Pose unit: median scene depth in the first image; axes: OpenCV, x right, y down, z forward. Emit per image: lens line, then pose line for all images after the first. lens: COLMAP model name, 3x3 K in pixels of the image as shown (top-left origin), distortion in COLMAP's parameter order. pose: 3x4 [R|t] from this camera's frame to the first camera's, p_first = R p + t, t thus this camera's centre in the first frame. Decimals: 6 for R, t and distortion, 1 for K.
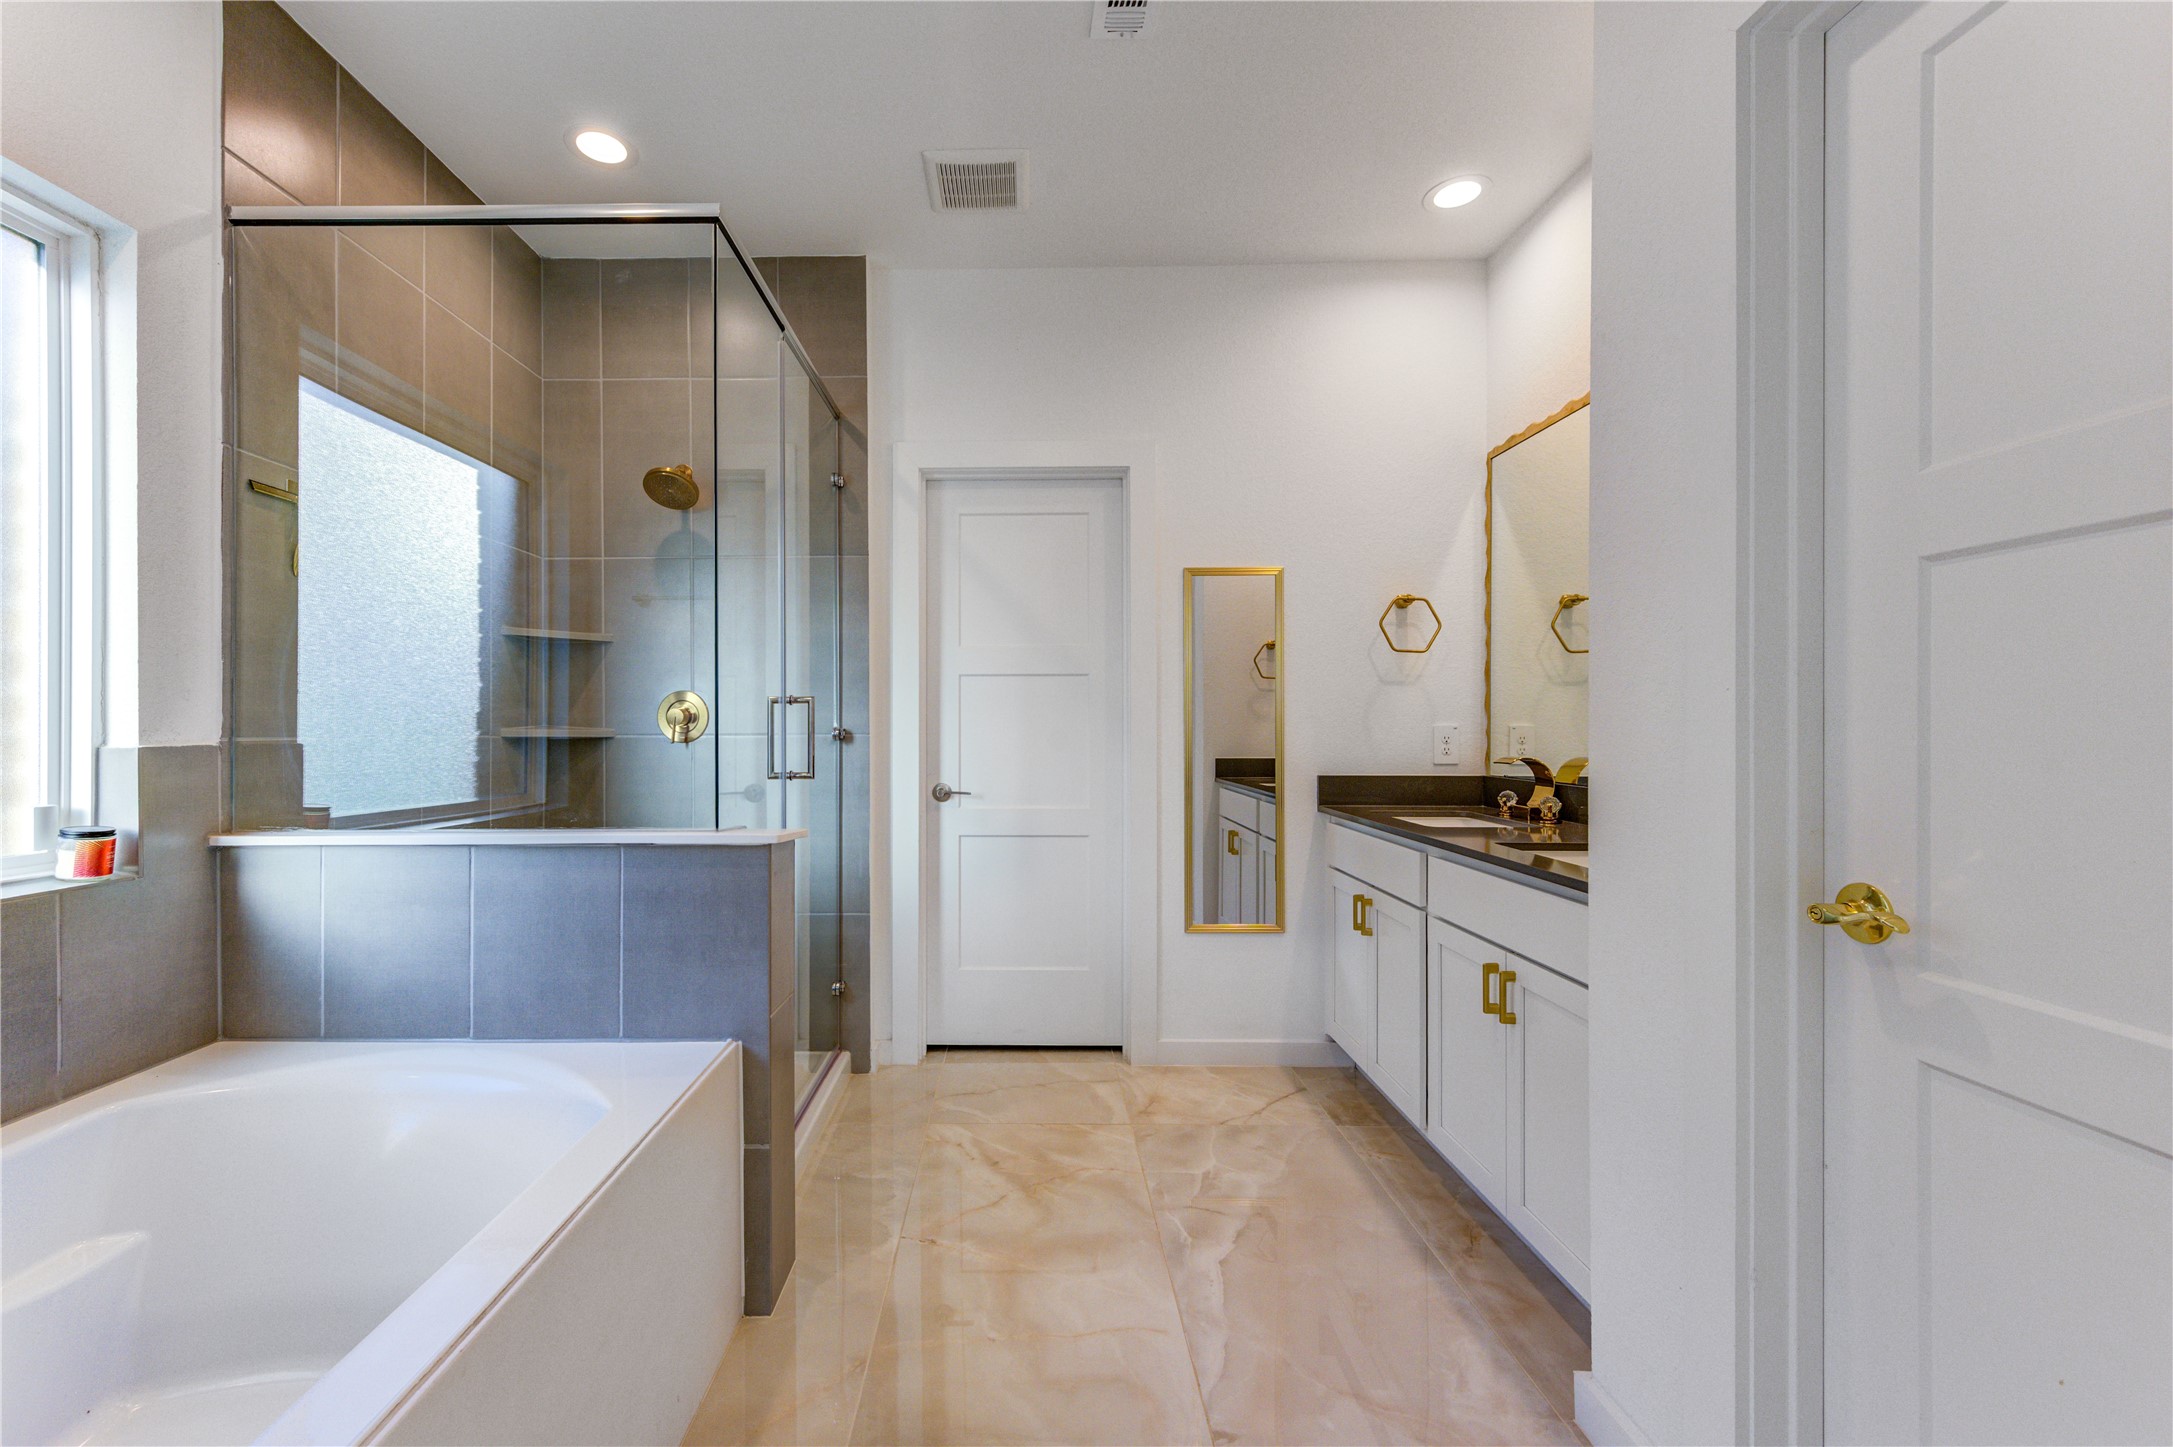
lens RADIAL K [[884.5, 0, 1011.0], [0, 884.5, 728.1], [0, 0, 1]] dist [0.002473, -0.000178]
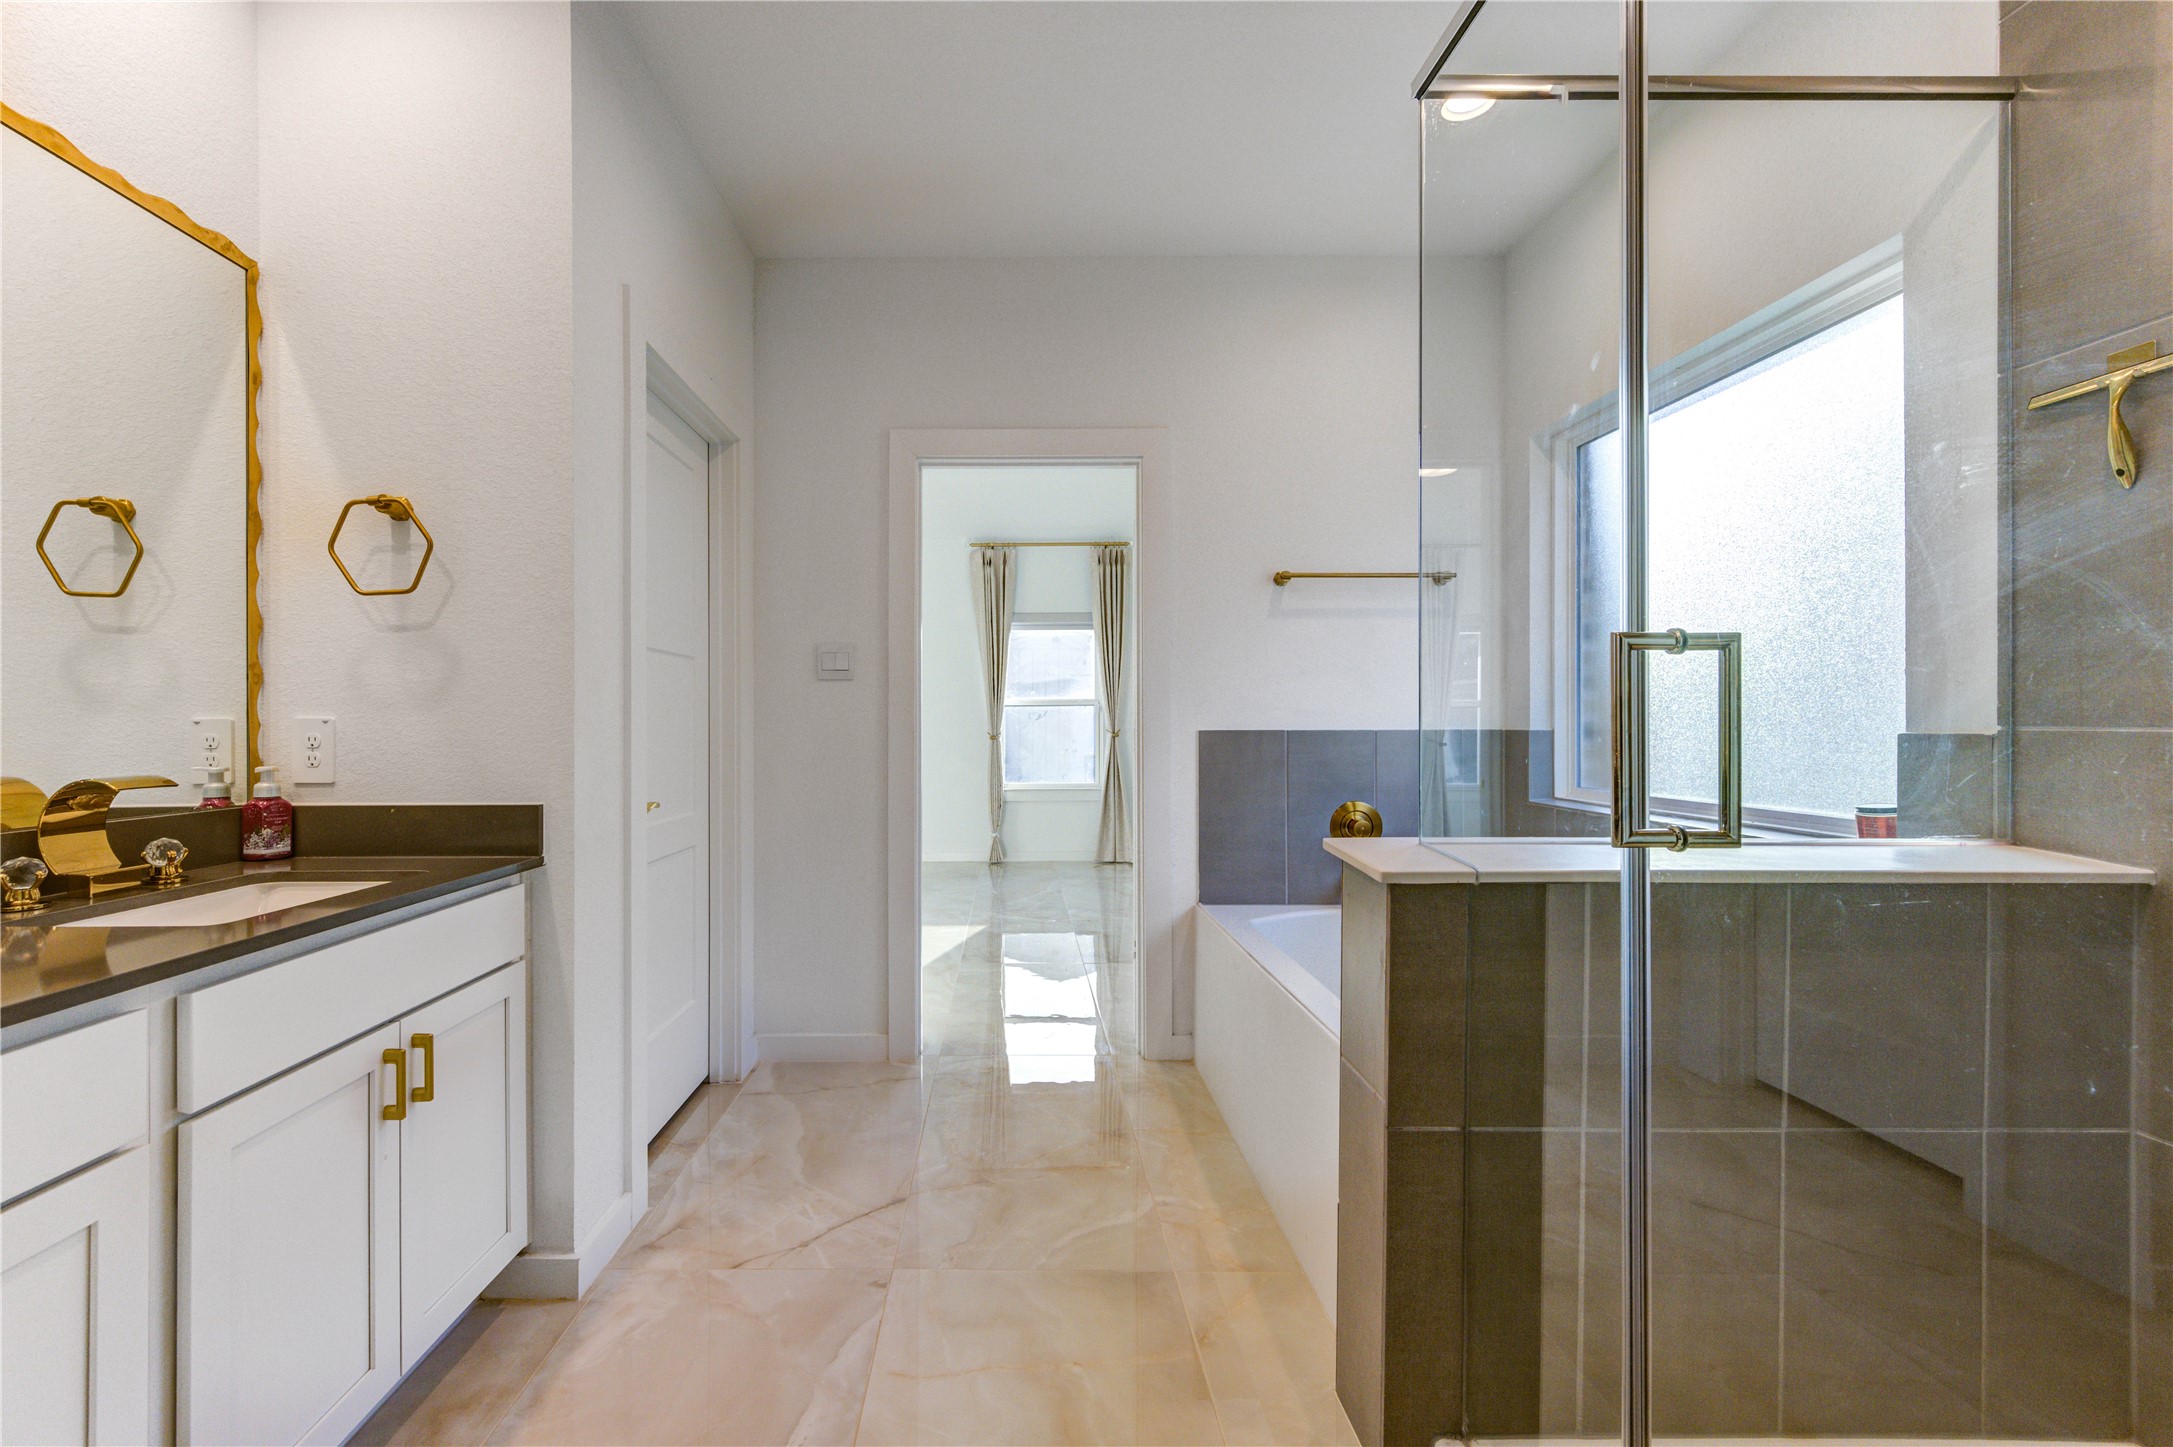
lens RADIAL K [[884.5, 0, 1011.0], [0, 884.5, 728.1], [0, 0, 1]] dist [0.002473, -0.000178]
pose [[-0.999752, 0.004147, -0.021892, 0.040341], [0.004007, 0.999971, 0.006451, 0.002582], [0.021918, 0.006362, -0.999740, 1.168892]]
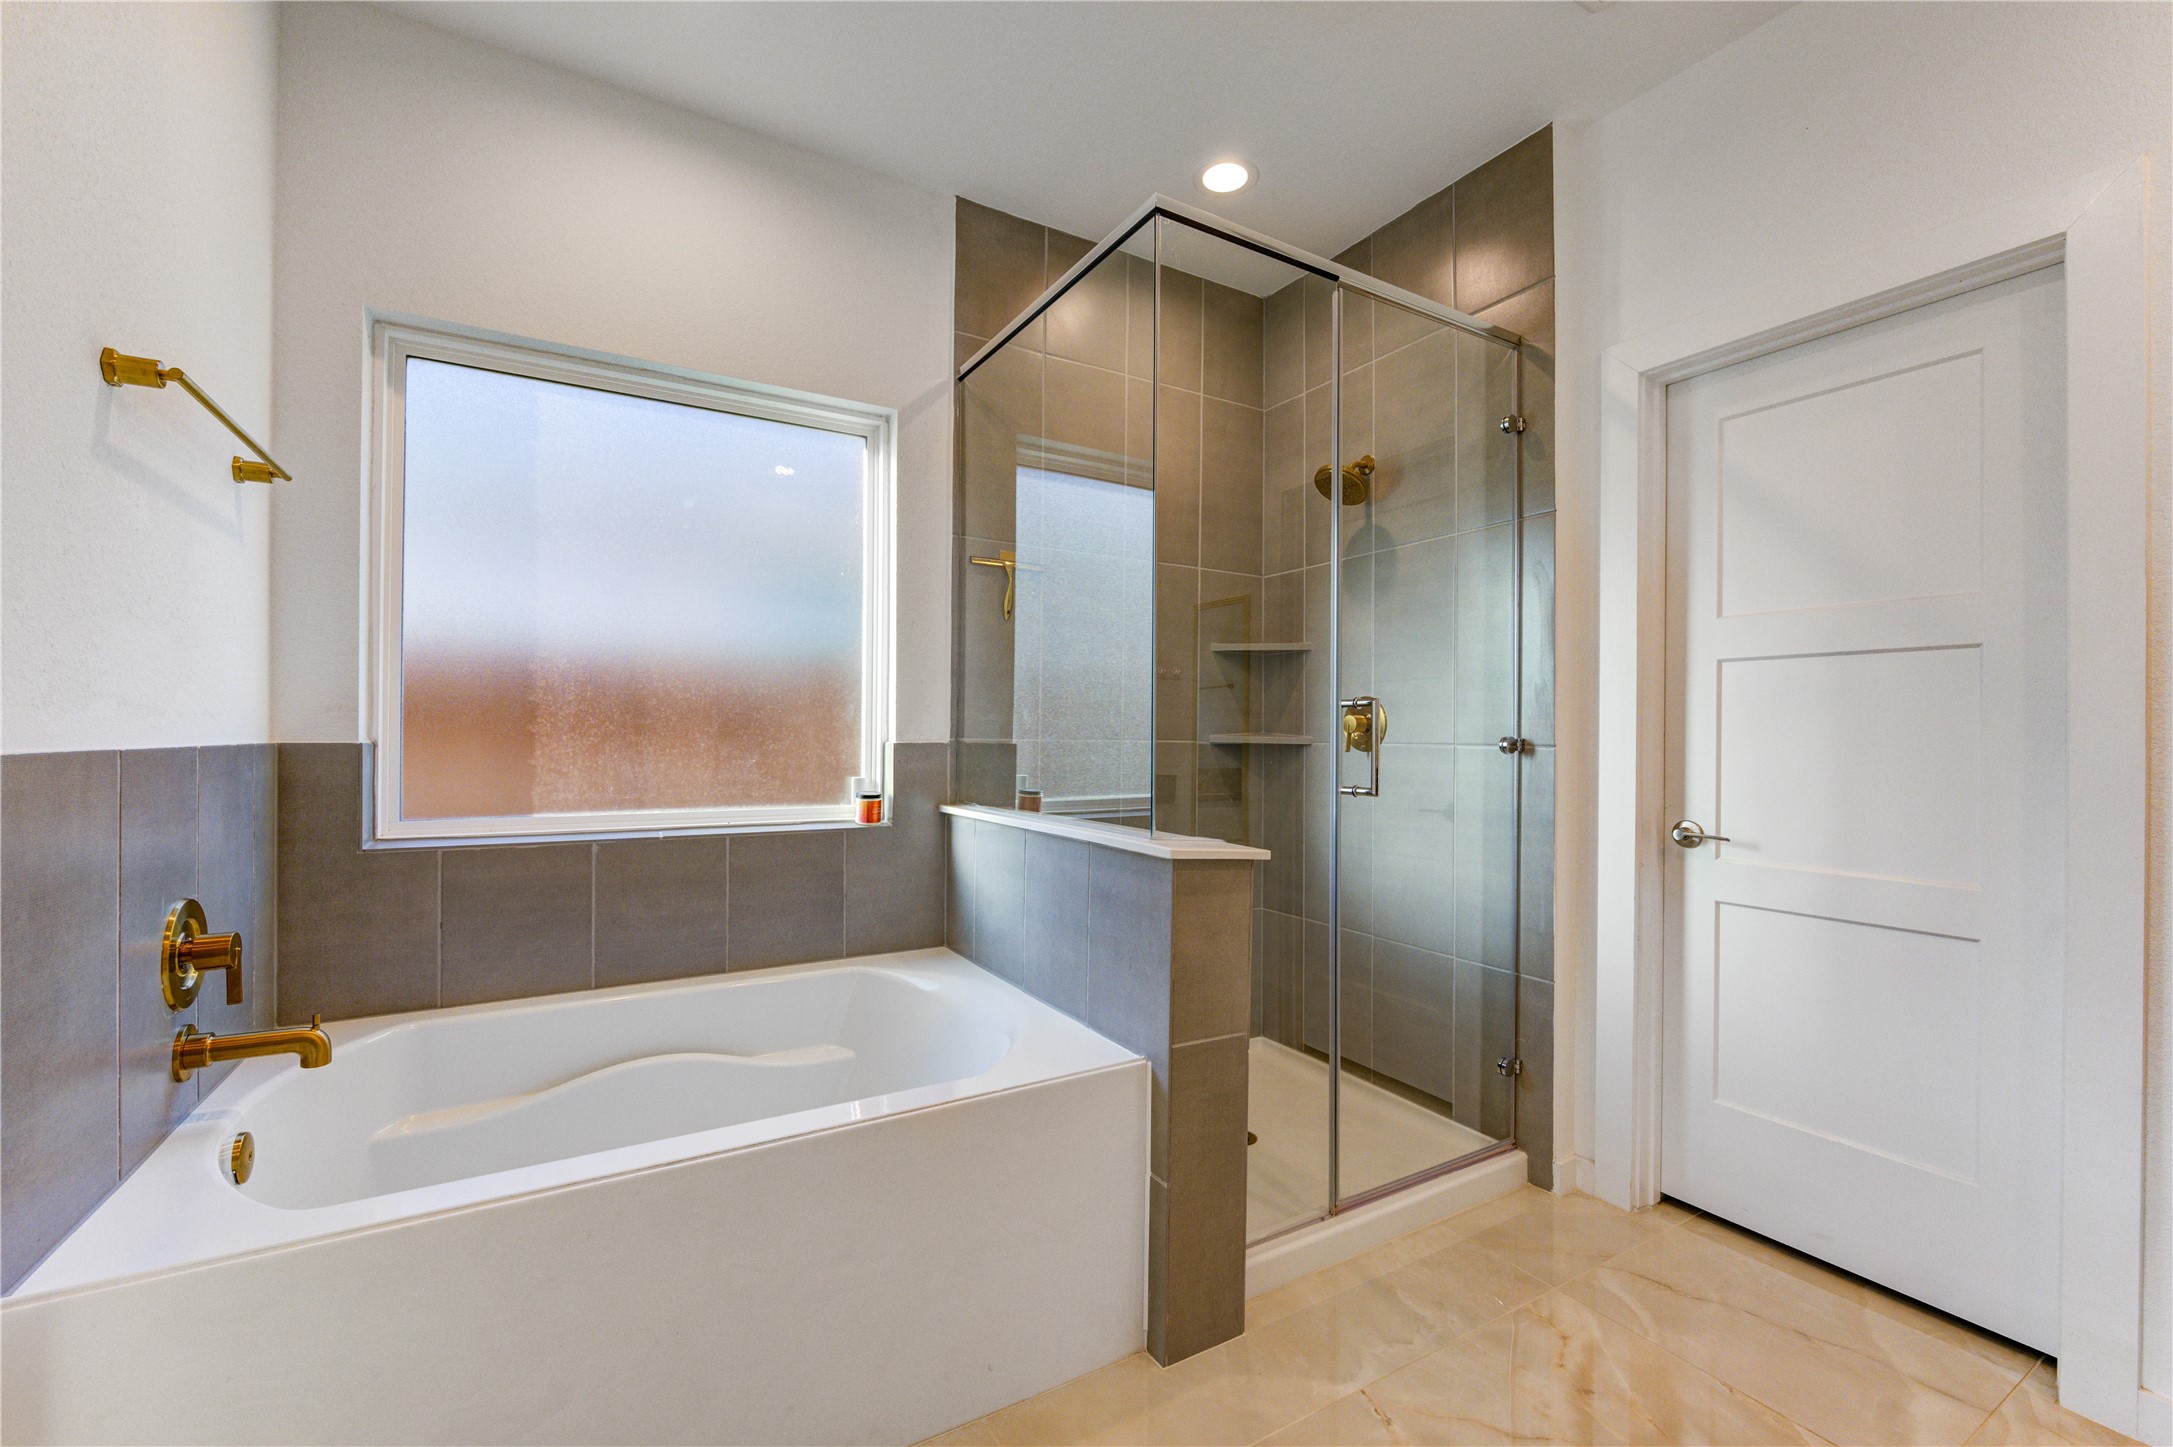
lens RADIAL K [[884.2, 0, 1089.6], [0, 884.2, 734.5], [0, 0, 1]] dist [-0.010289, 0.000707]
pose [[0.521666, 0.006516, -0.853125, 0.295322], [-0.012598, 0.999921, -0.000066, 0.001865], [0.853057, 0.010782, 0.521707, 0.282243]]
